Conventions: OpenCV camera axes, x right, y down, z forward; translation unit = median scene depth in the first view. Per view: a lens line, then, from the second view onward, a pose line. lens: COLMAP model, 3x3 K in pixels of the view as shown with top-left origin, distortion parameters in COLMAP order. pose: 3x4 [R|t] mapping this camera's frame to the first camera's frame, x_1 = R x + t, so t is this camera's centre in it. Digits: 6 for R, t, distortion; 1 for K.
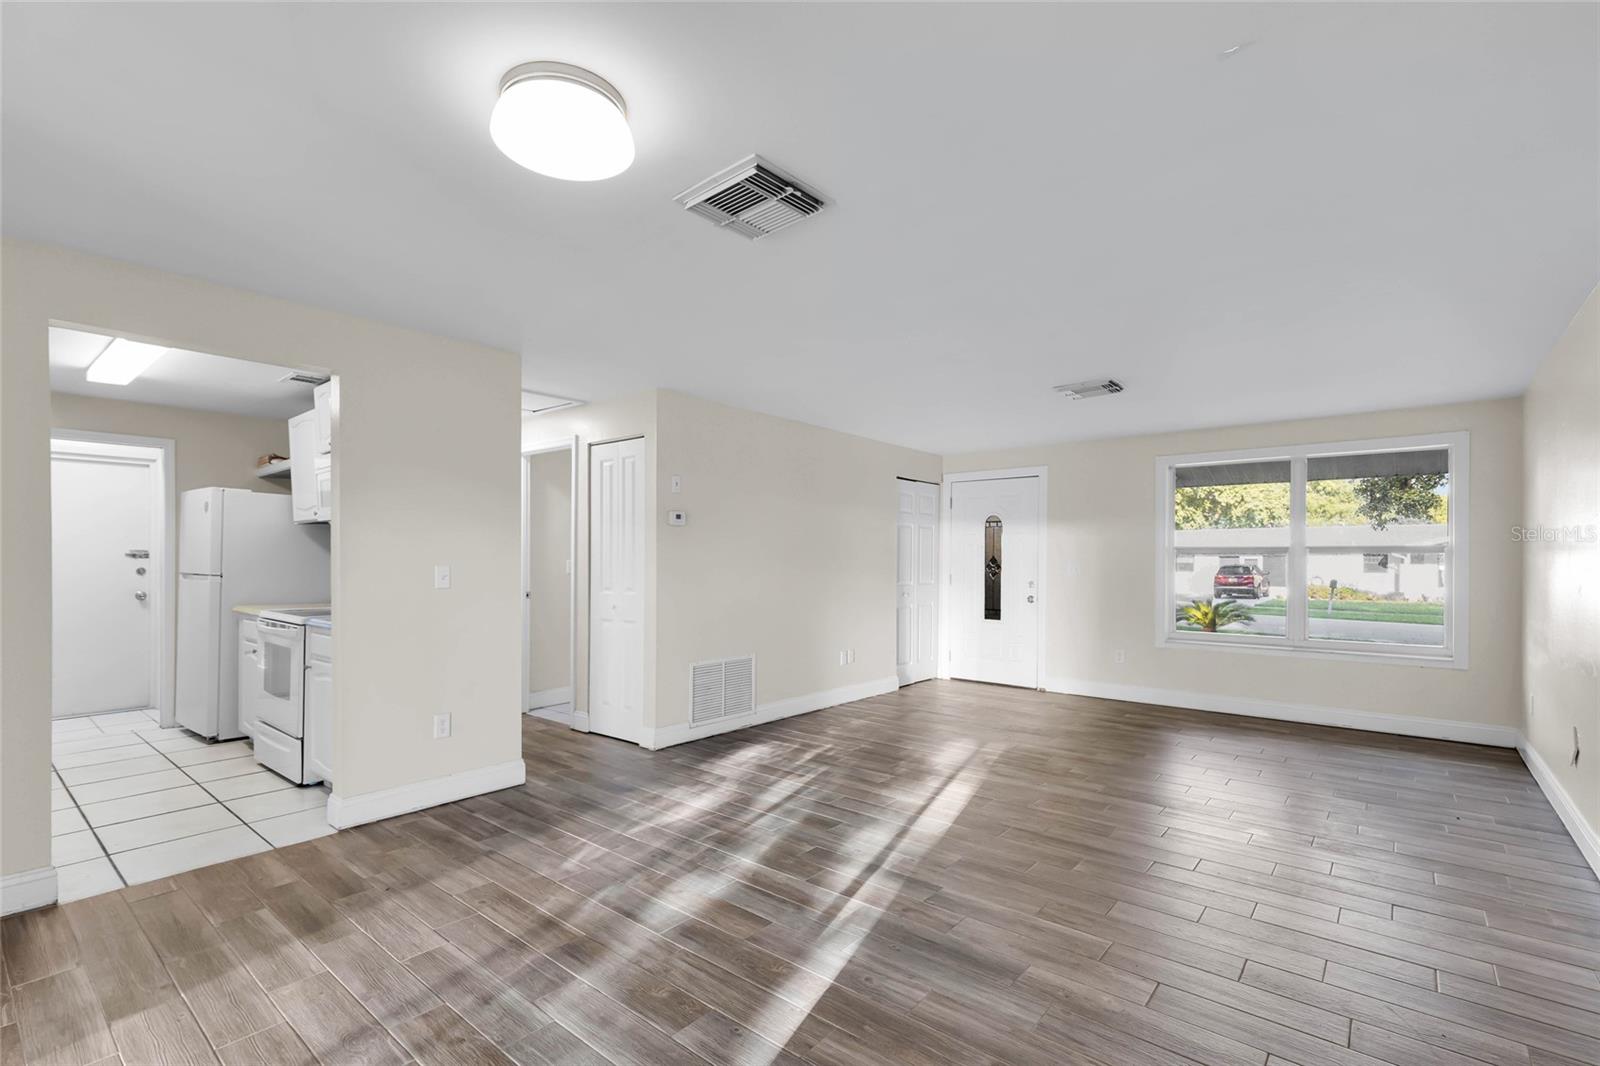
lens RADIAL K [[729.0, 0, 791.3], [0, 729.0, 565.1], [0, 0, 1]] dist [0.002669, 0.000001]
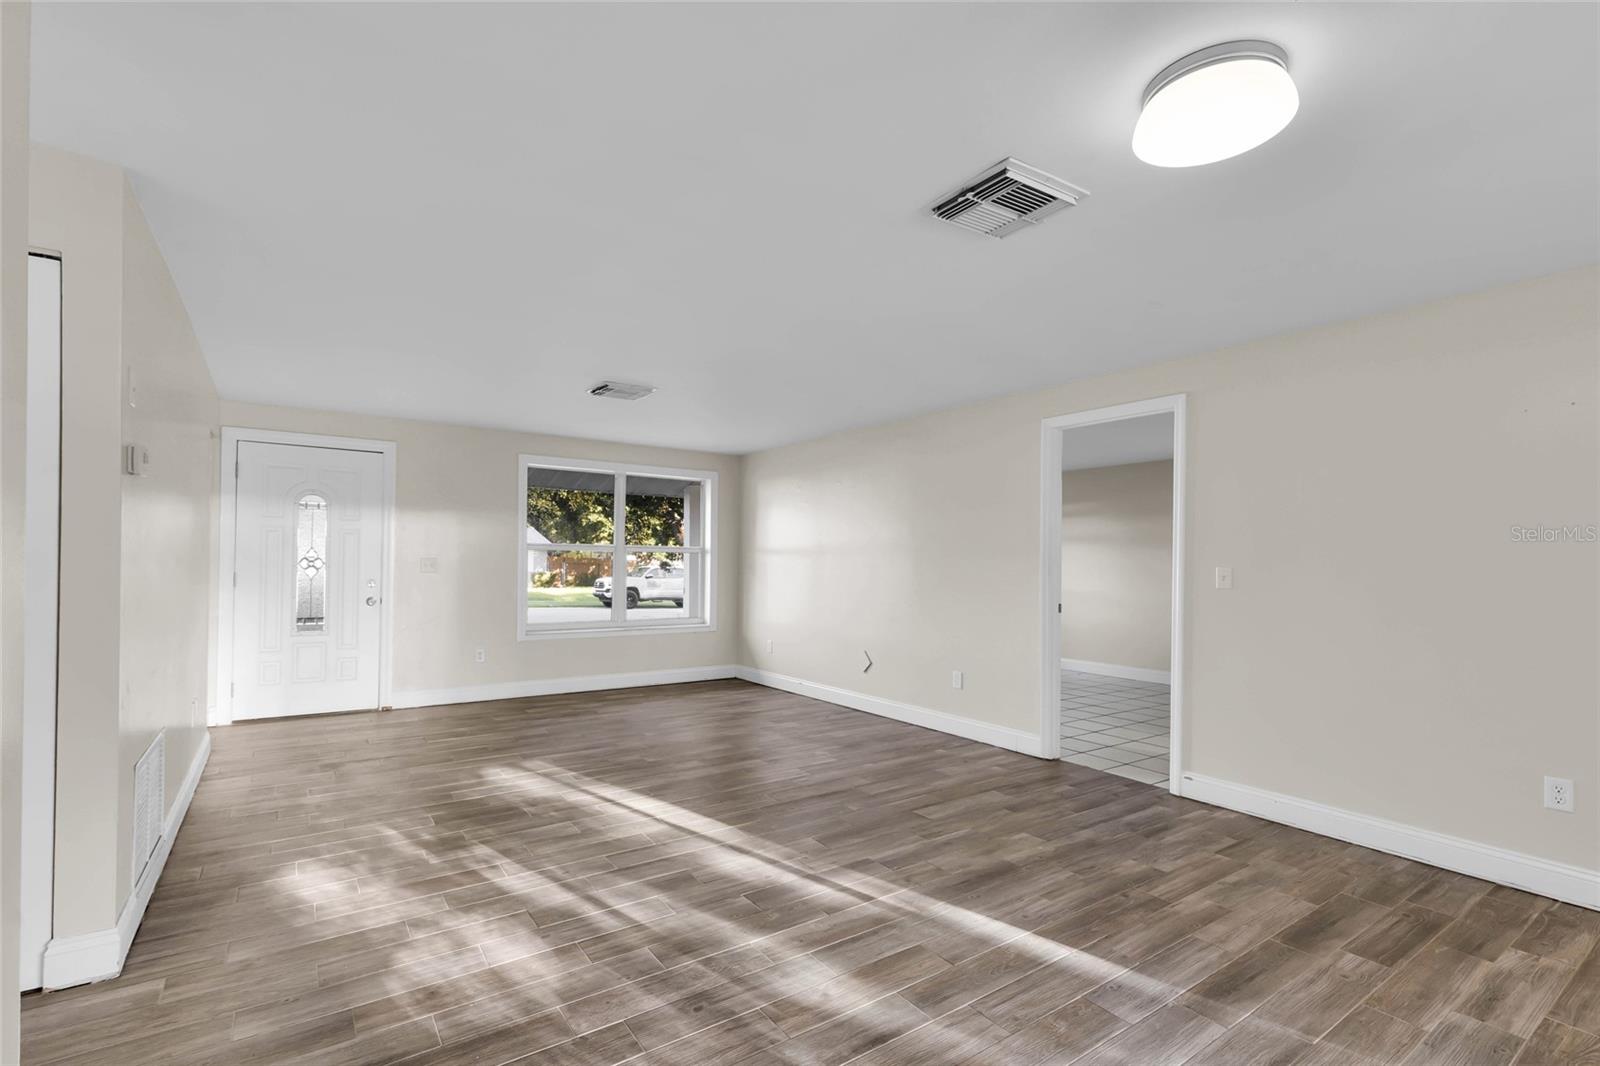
lens RADIAL K [[731.7, 0, 804.9], [0, 731.7, 559.5], [0, 0, 1]] dist [0.003313, -0.000035]
pose [[0.253592, 0.001187, 0.967311, -0.658461], [-0.005474, 0.999985, 0.000208, -0.005686], [-0.967296, -0.005348, 0.253595, 0.607478]]
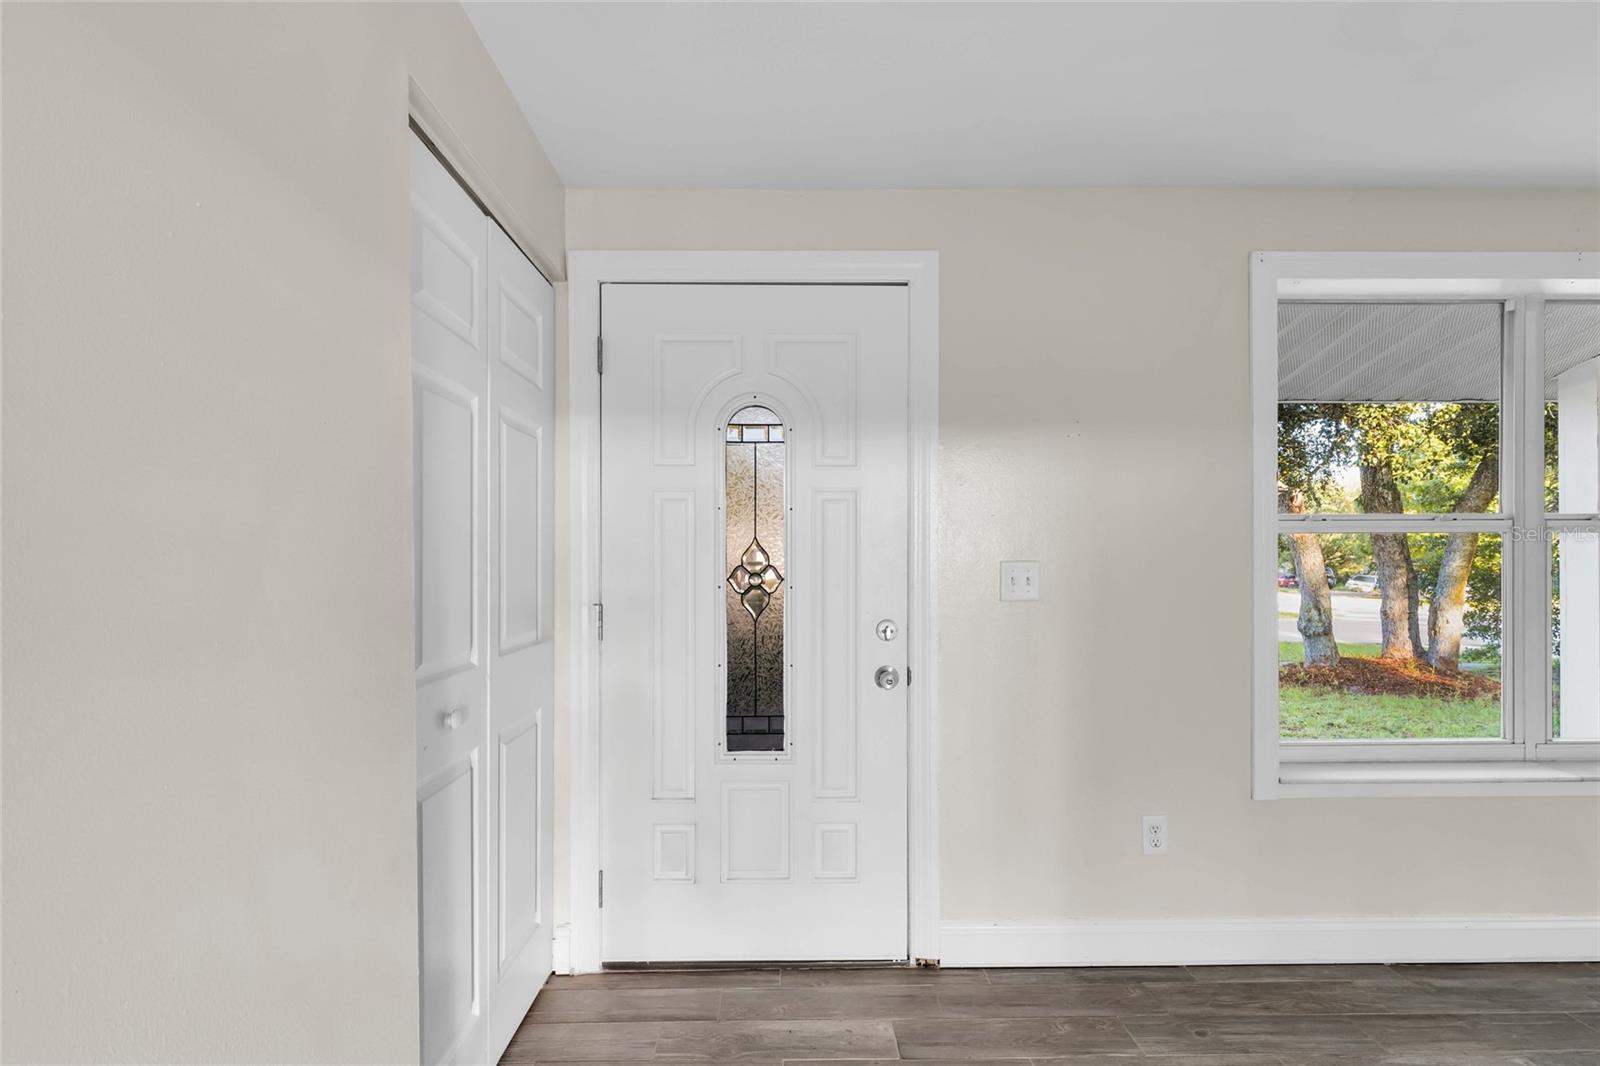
lens RADIAL K [[729.0, 0, 791.3], [0, 729.0, 565.1], [0, 0, 1]] dist [0.002669, 0.000001]
pose [[0.757160, -0.011071, 0.653136, 0.181610], [0.011938, 0.999924, 0.003111, -0.005239], [-0.653121, 0.005442, 0.757234, 1.506954]]
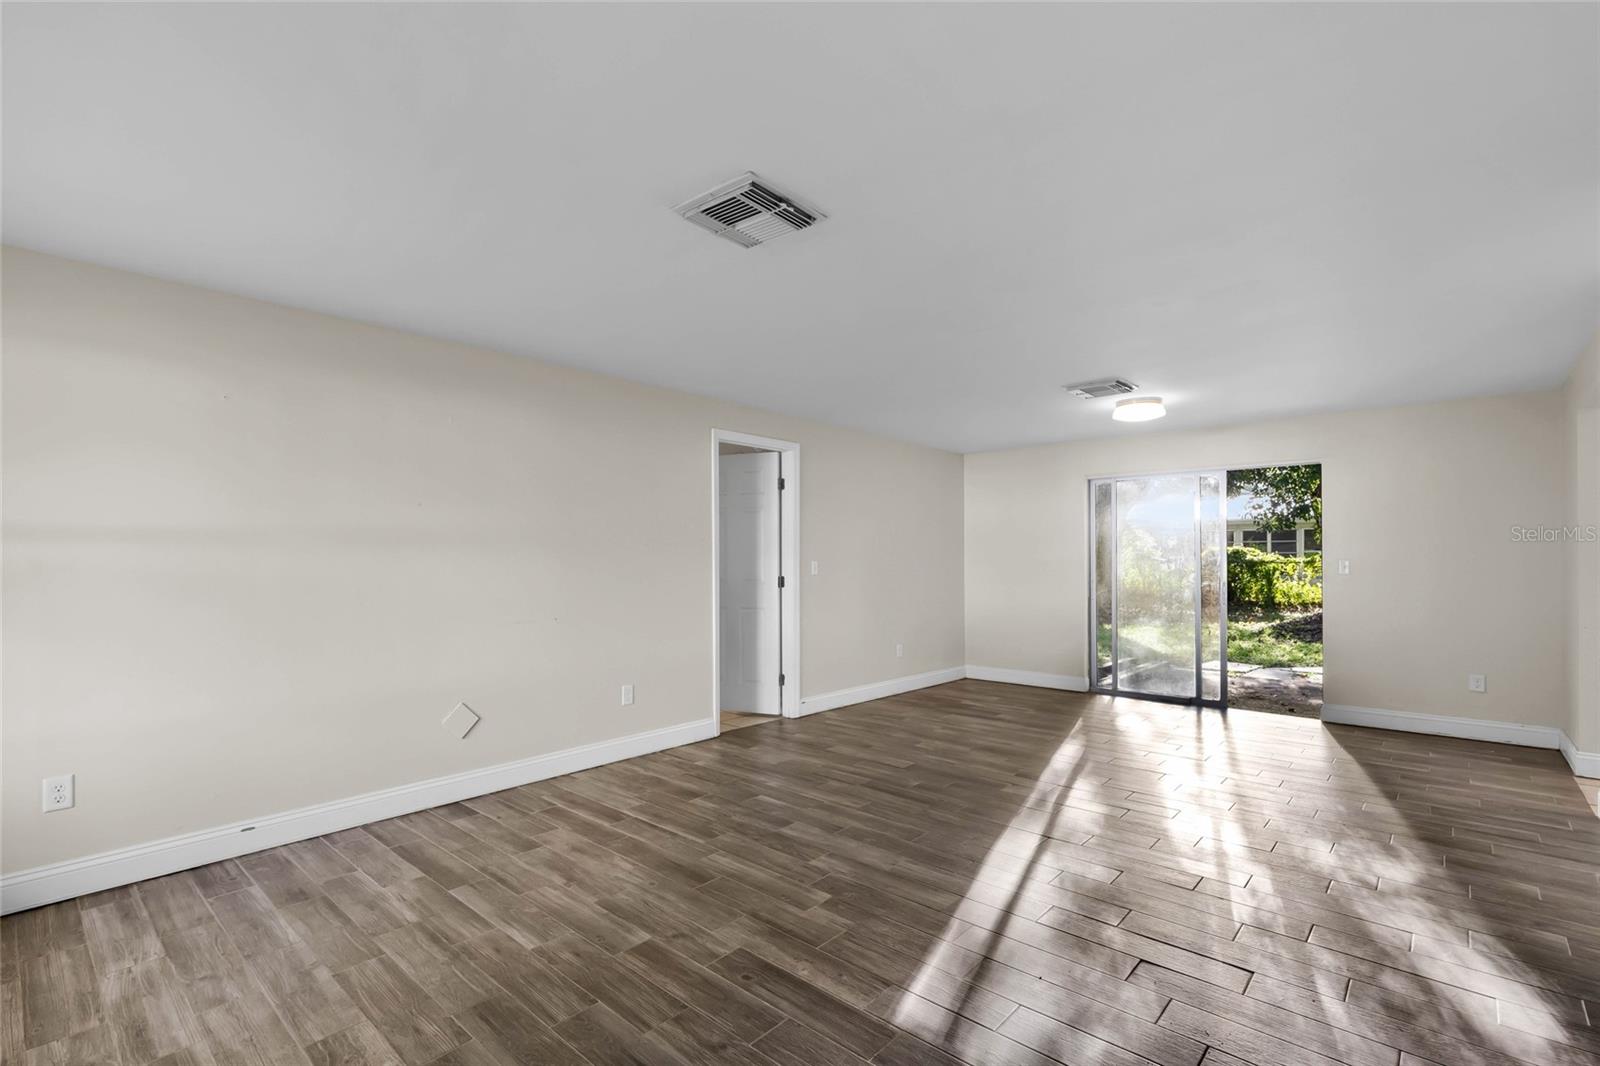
lens RADIAL K [[731.7, 0, 804.9], [0, 731.7, 559.5], [0, 0, 1]] dist [0.003313, -0.000035]
pose [[-0.999438, 0.004422, 0.033243, 0.422312], [0.004510, 0.999987, 0.002562, 0.003221], [-0.033231, 0.002711, -0.999444, 1.839141]]
